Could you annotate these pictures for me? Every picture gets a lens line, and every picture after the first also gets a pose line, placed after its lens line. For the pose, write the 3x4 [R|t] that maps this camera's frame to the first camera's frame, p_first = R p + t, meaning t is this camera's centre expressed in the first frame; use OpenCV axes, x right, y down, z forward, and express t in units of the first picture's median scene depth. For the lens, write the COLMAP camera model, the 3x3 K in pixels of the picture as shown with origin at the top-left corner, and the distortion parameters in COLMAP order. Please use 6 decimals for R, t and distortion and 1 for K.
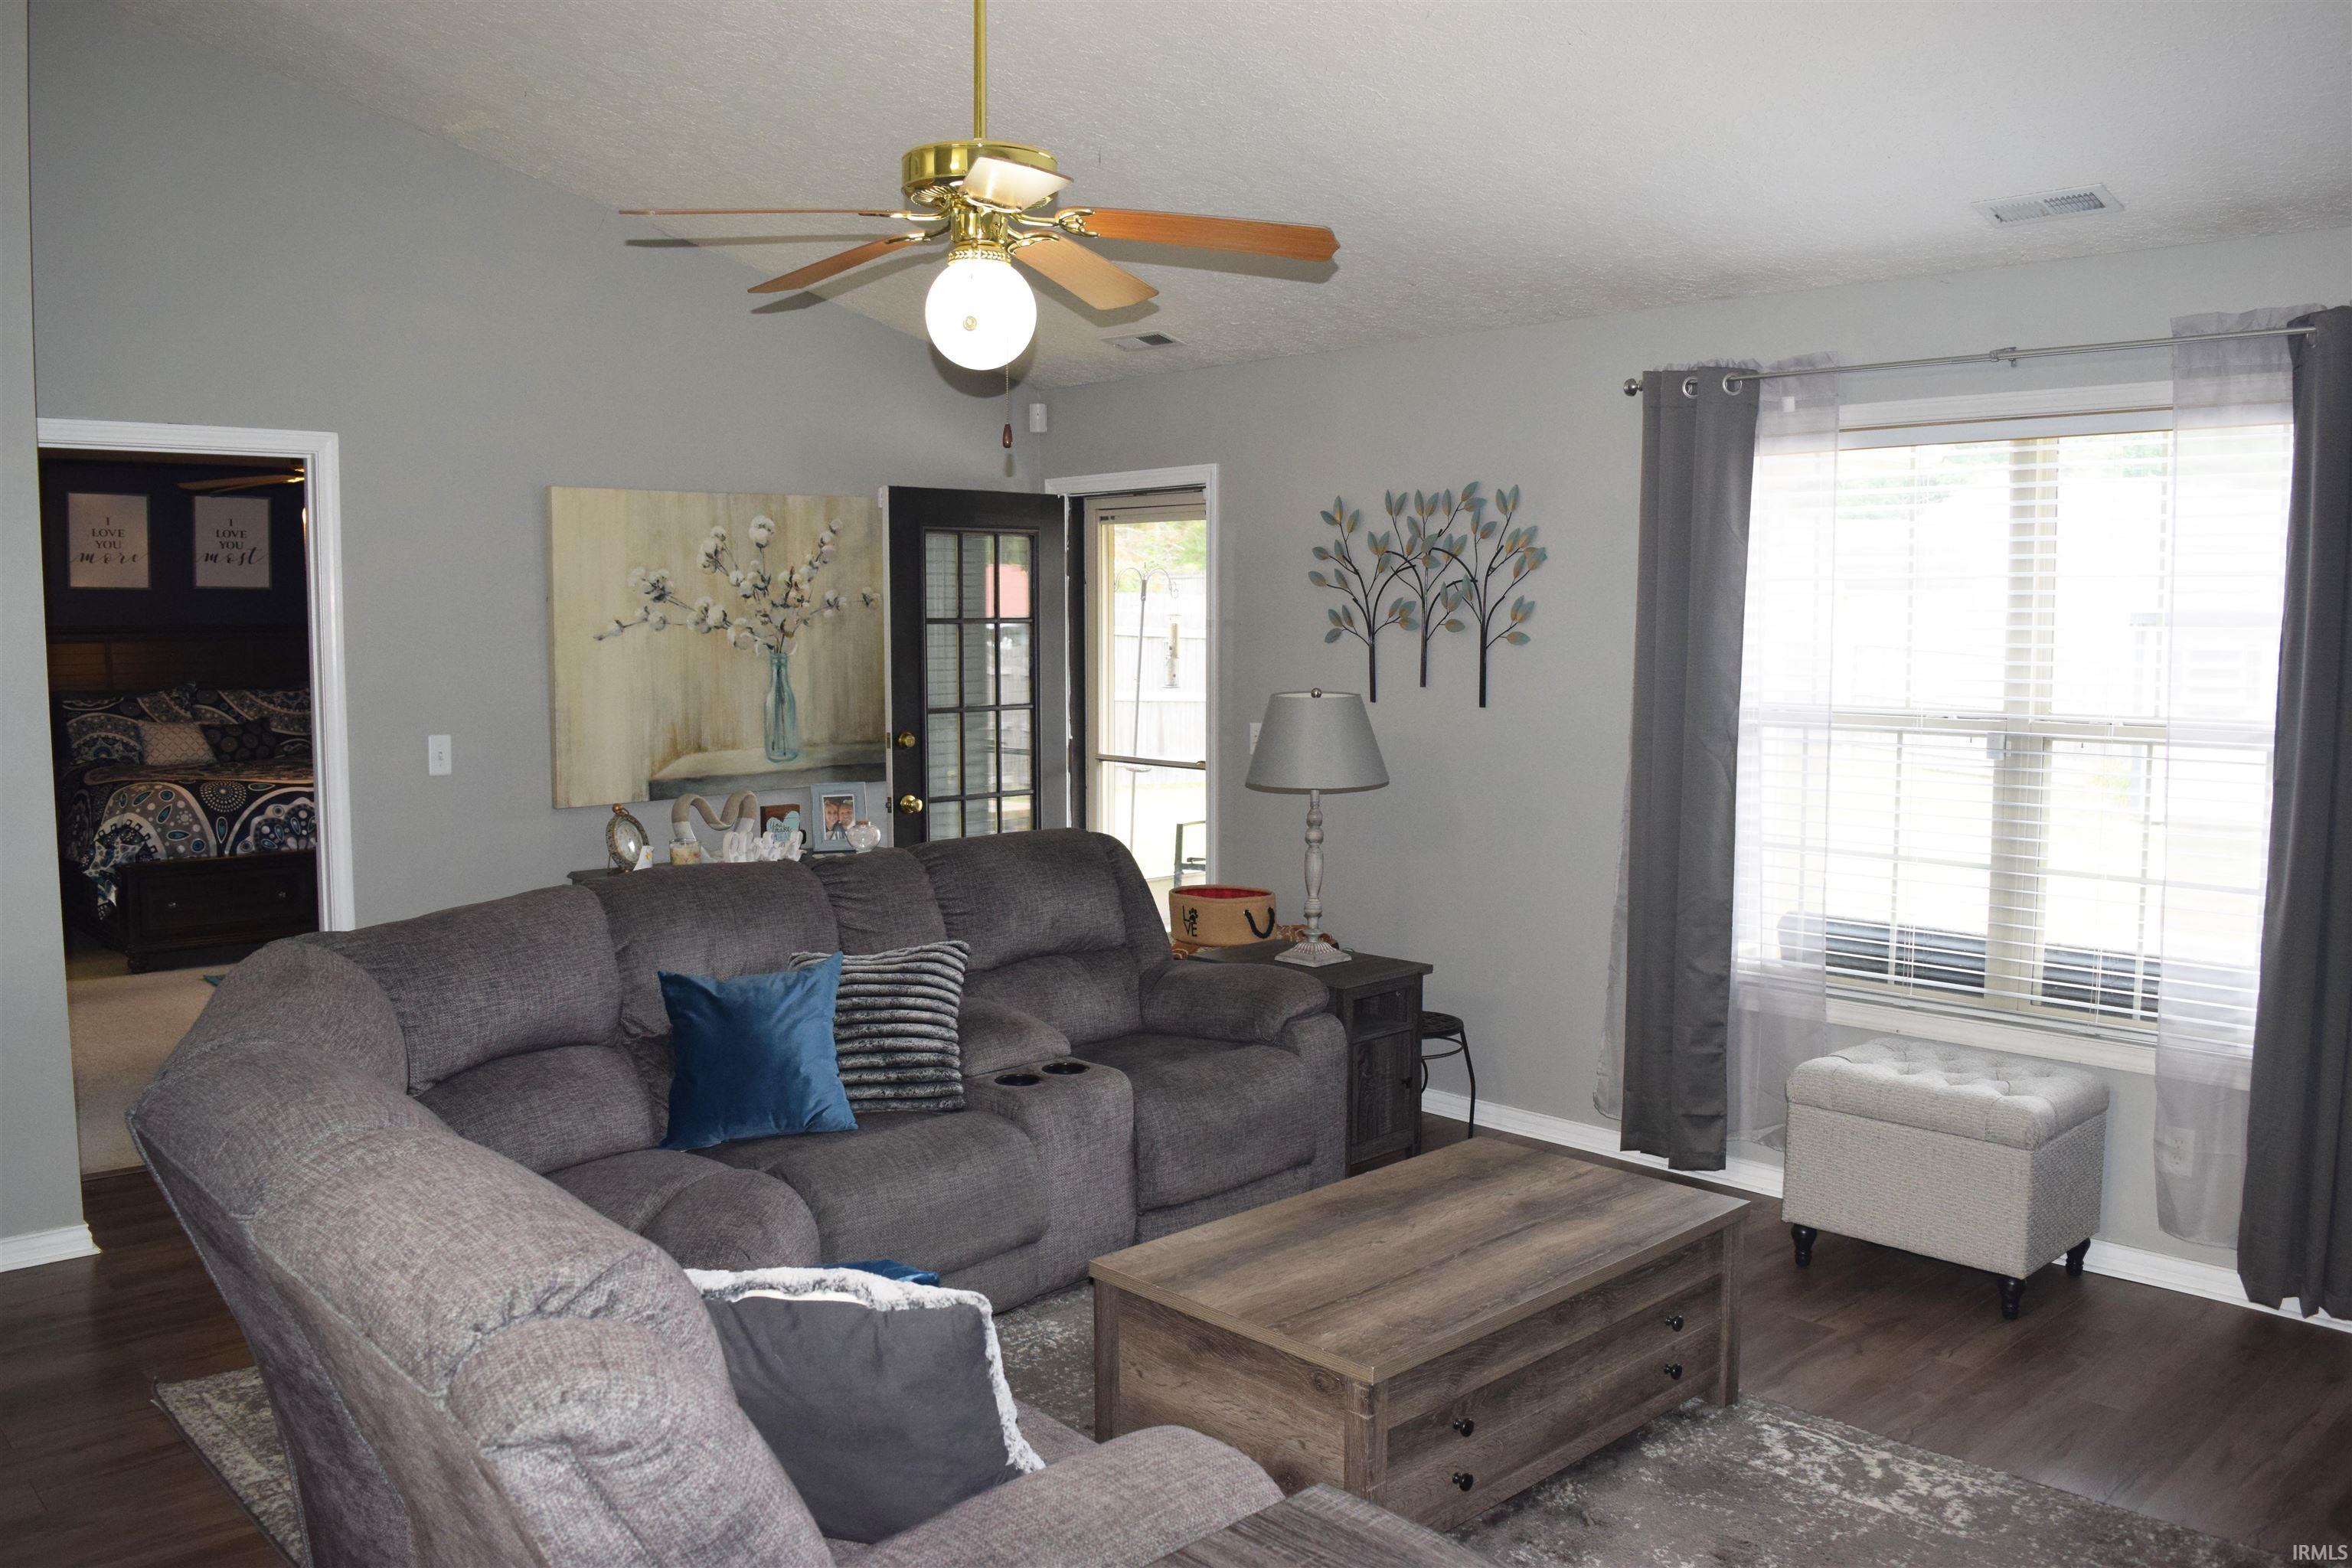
lens RADIAL K [[1844.6, 0, 1176.6], [0, 1844.6, 773.6], [0, 0, 1]] dist [-0.100298, 0.029012]
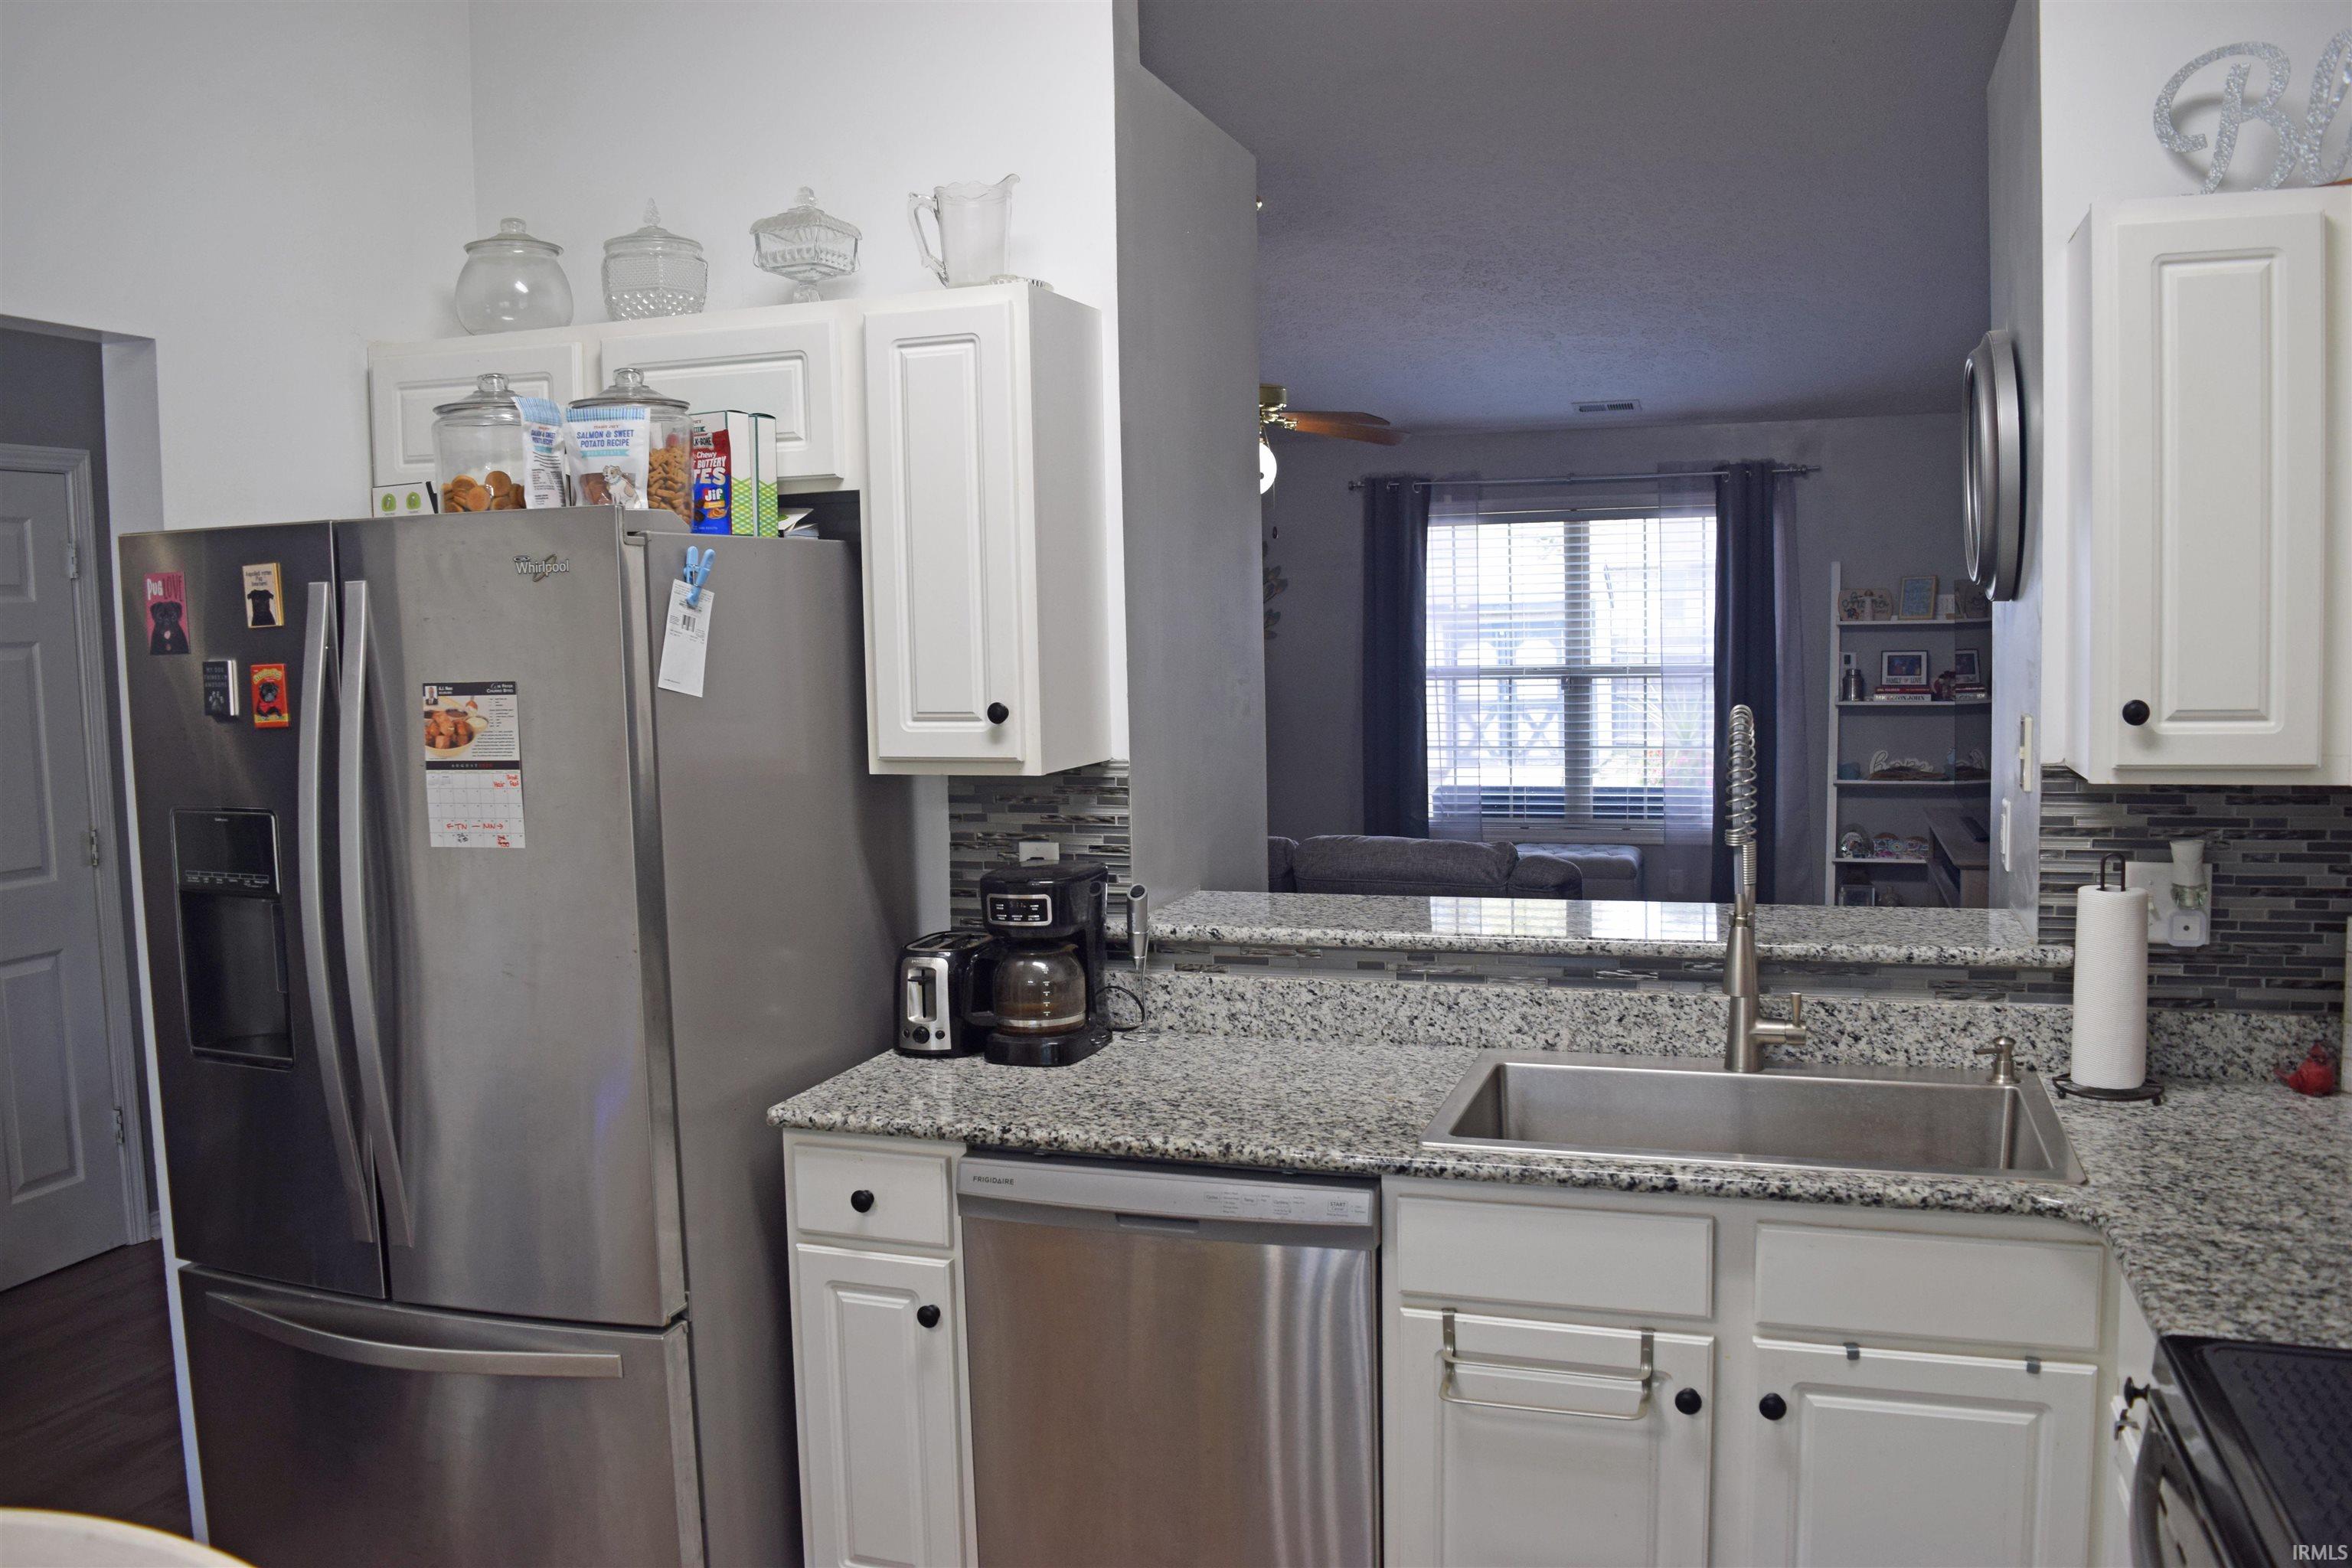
lens RADIAL K [[1844.6, 0, 1176.6], [0, 1844.6, 773.6], [0, 0, 1]] dist [-0.100298, 0.029012]
pose [[0.880442, -0.059626, 0.470390, -0.656794], [0.062500, 0.998000, 0.009522, 0.028964], [-0.470017, 0.021016, 0.882407, -0.401666]]
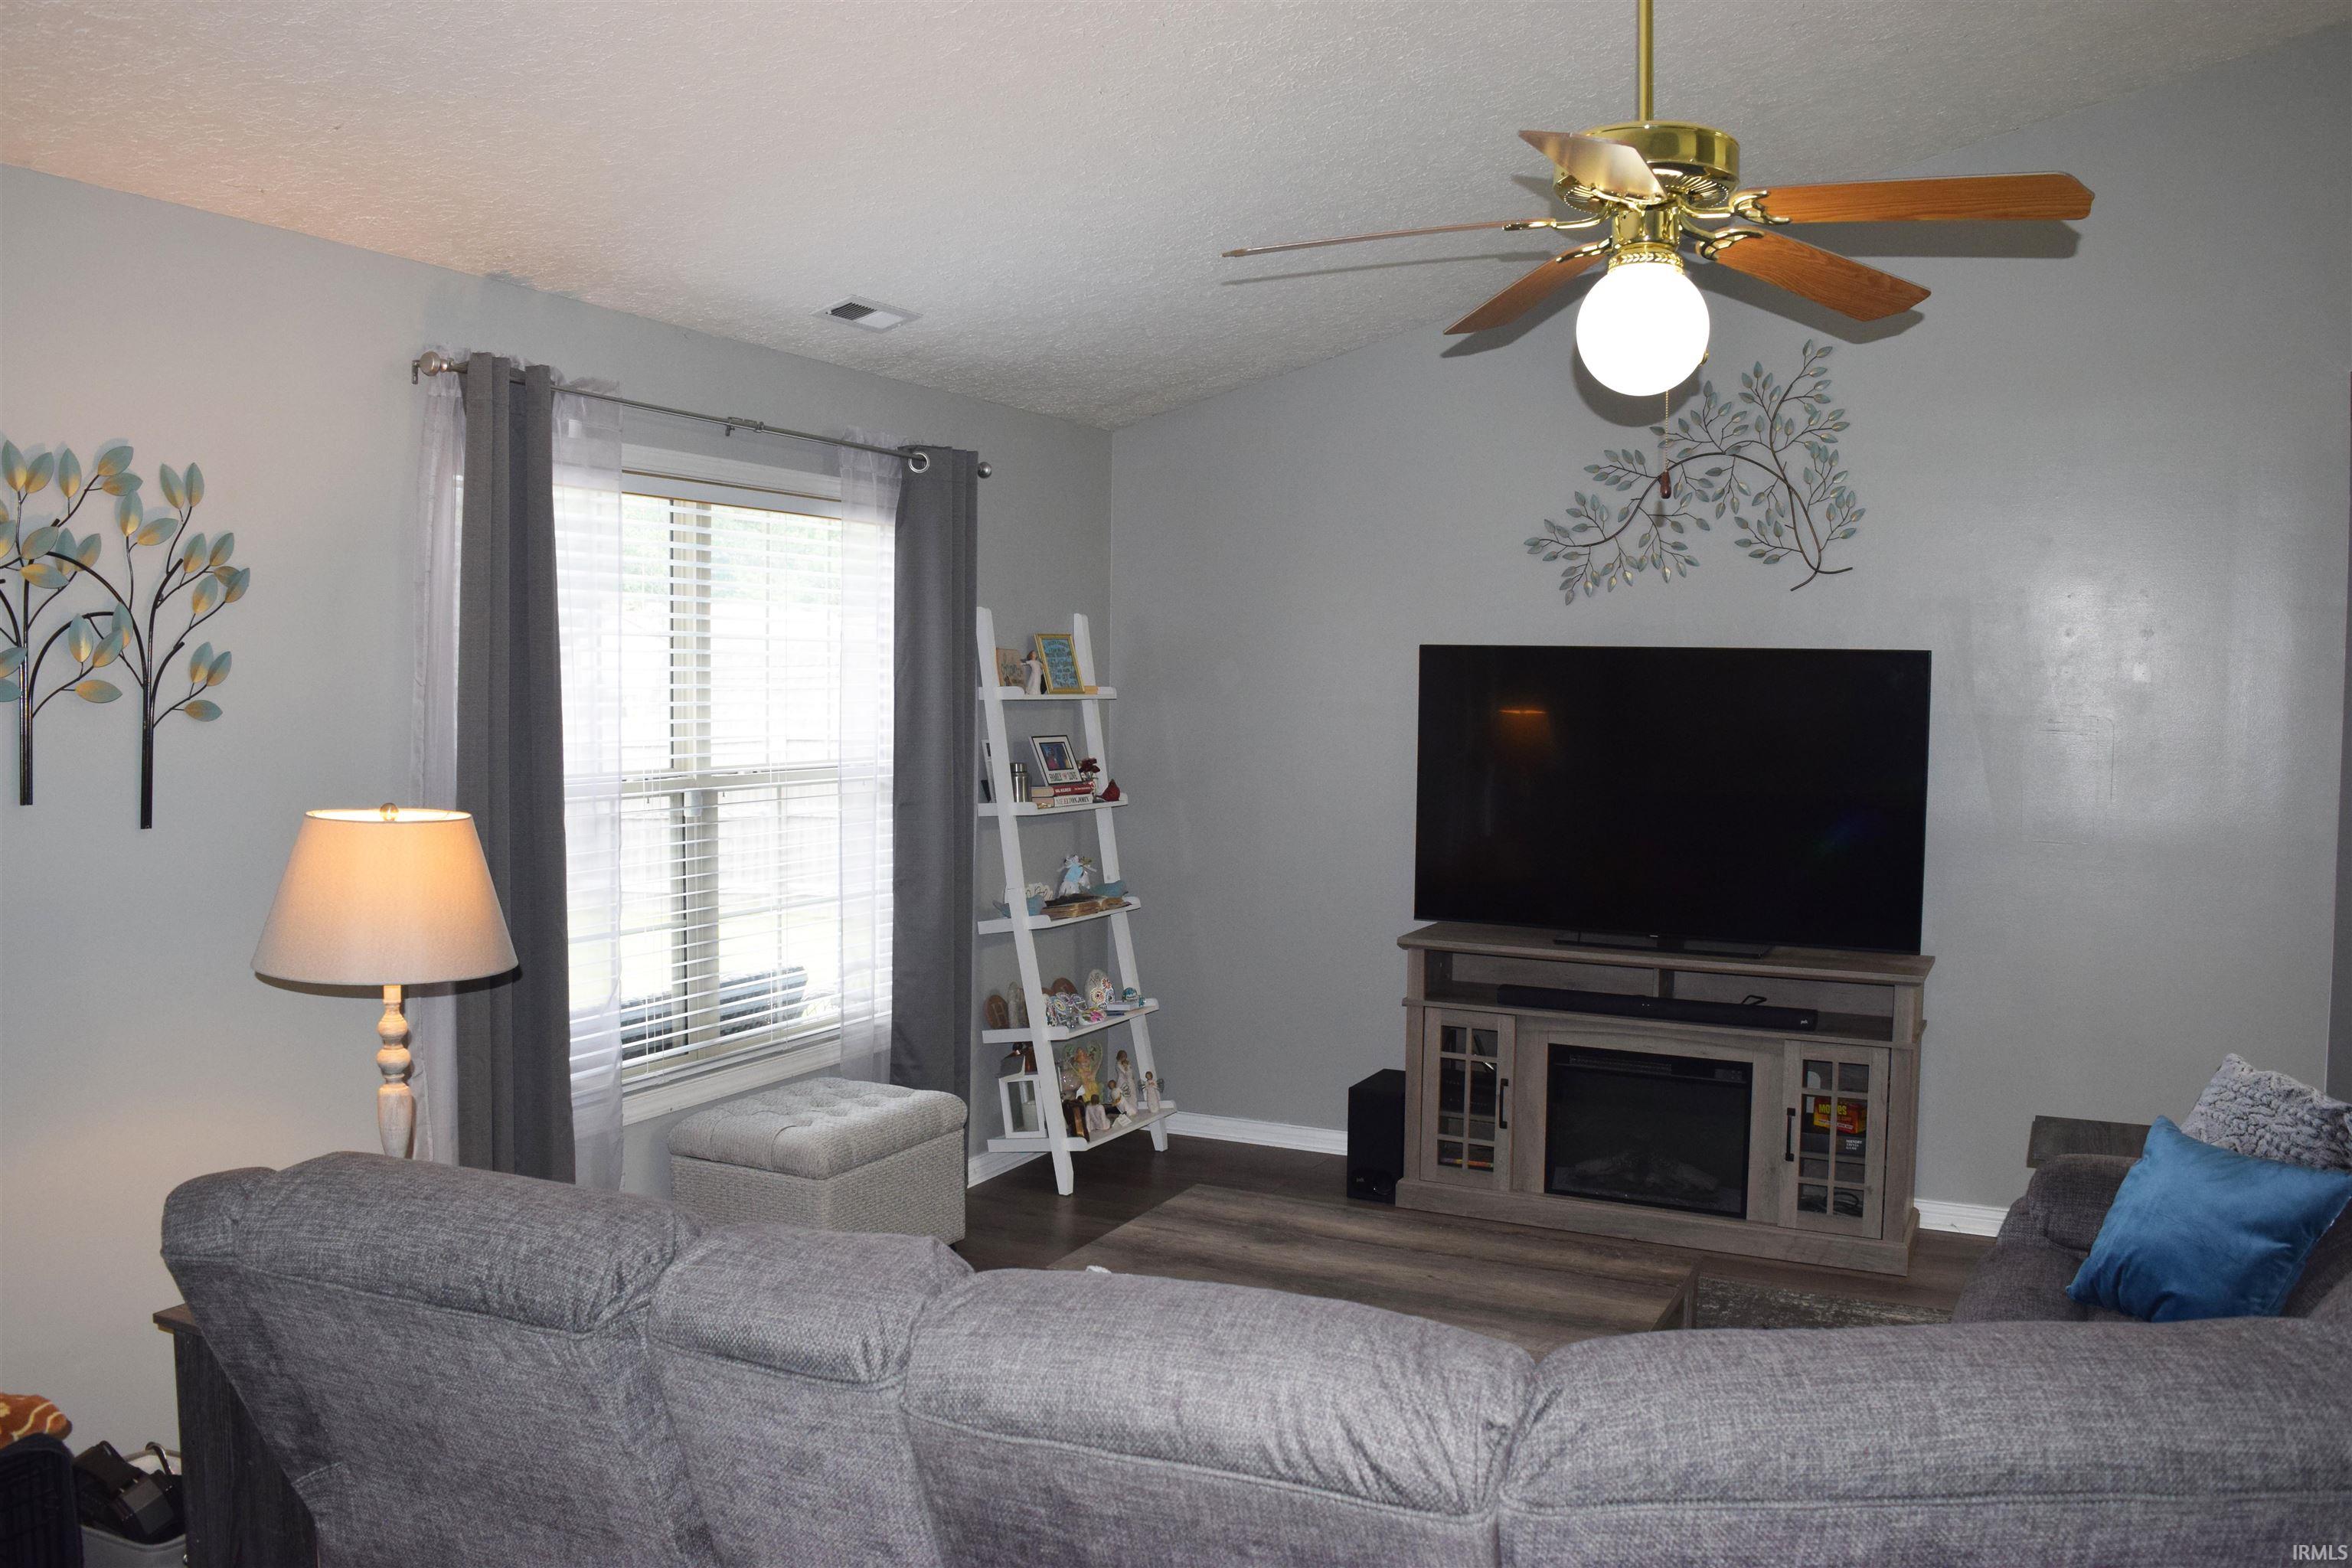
lens RADIAL K [[1844.6, 0, 1176.6], [0, 1844.6, 773.6], [0, 0, 1]] dist [-0.100298, 0.029012]
pose [[-0.345994, -0.051449, 0.936825, -0.490576], [0.070595, 0.994237, 0.080675, -0.077276], [-0.935577, 0.094048, -0.340368, 0.891246]]
